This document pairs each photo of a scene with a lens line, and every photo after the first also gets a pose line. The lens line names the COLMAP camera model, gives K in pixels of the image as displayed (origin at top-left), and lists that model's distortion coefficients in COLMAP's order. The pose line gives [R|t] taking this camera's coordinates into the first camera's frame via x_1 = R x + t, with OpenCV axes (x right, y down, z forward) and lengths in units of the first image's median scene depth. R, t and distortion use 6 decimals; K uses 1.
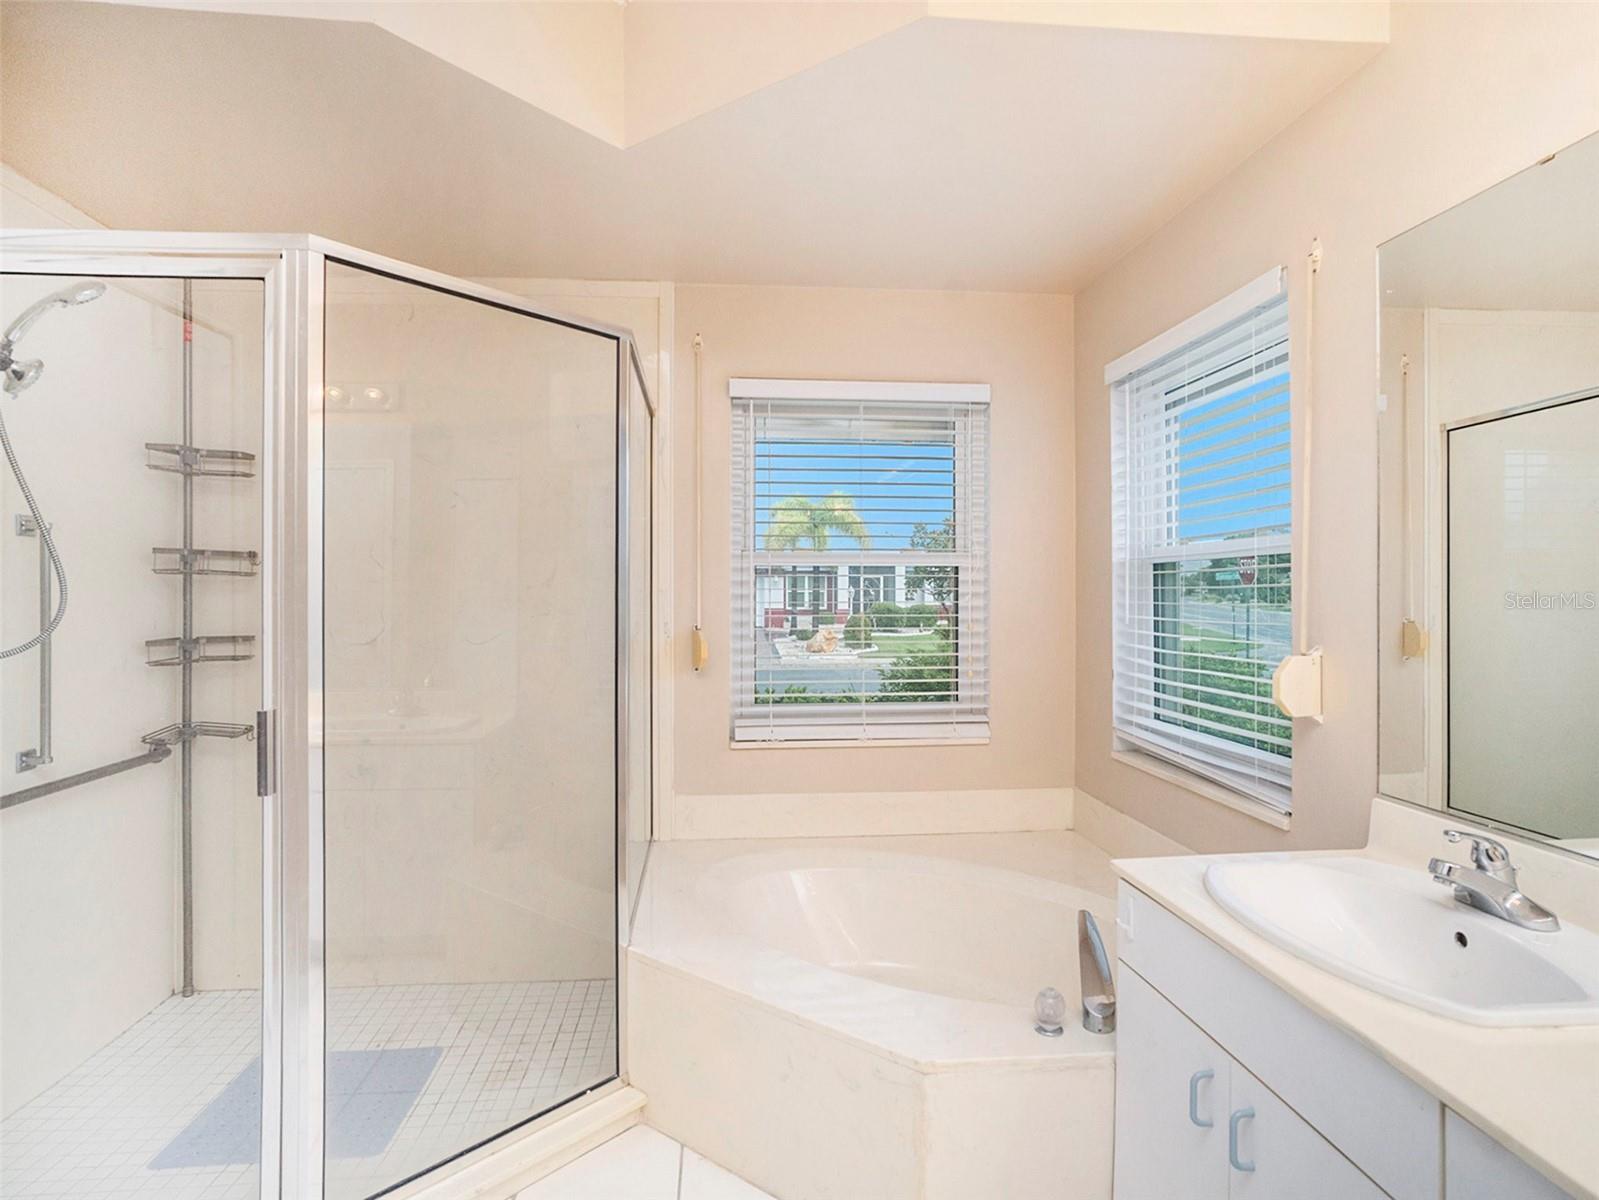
lens RADIAL K [[876.2, 0, 827.3], [0, 876.2, 604.8], [0, 0, 1]] dist [-0.077143, 0.039712]
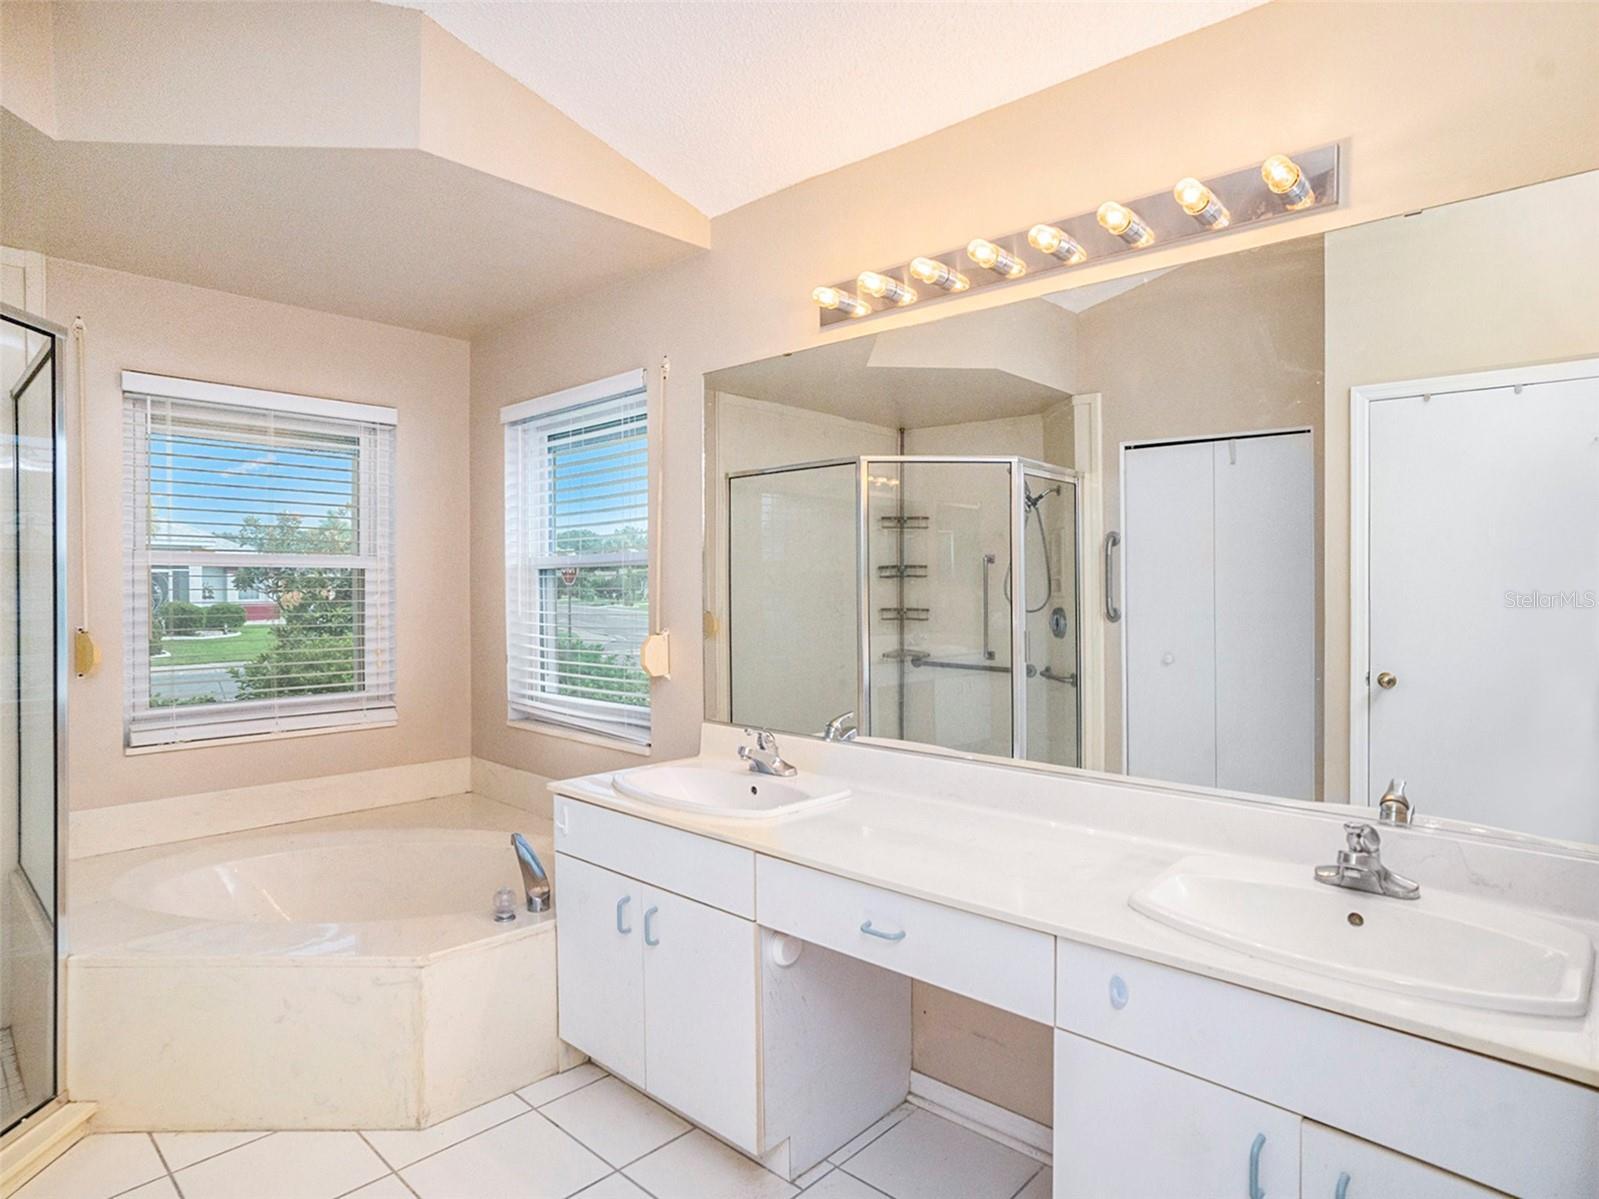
lens RADIAL K [[905.8, 0, 799.4], [0, 905.8, 581.6], [0, 0, 1]] dist [-0.059856, 0.029185]
pose [[0.745690, 0.003202, 0.666285, -0.223146], [0.010746, 0.999801, -0.016832, -0.002671], [-0.666206, 0.019711, 0.745507, -0.242475]]
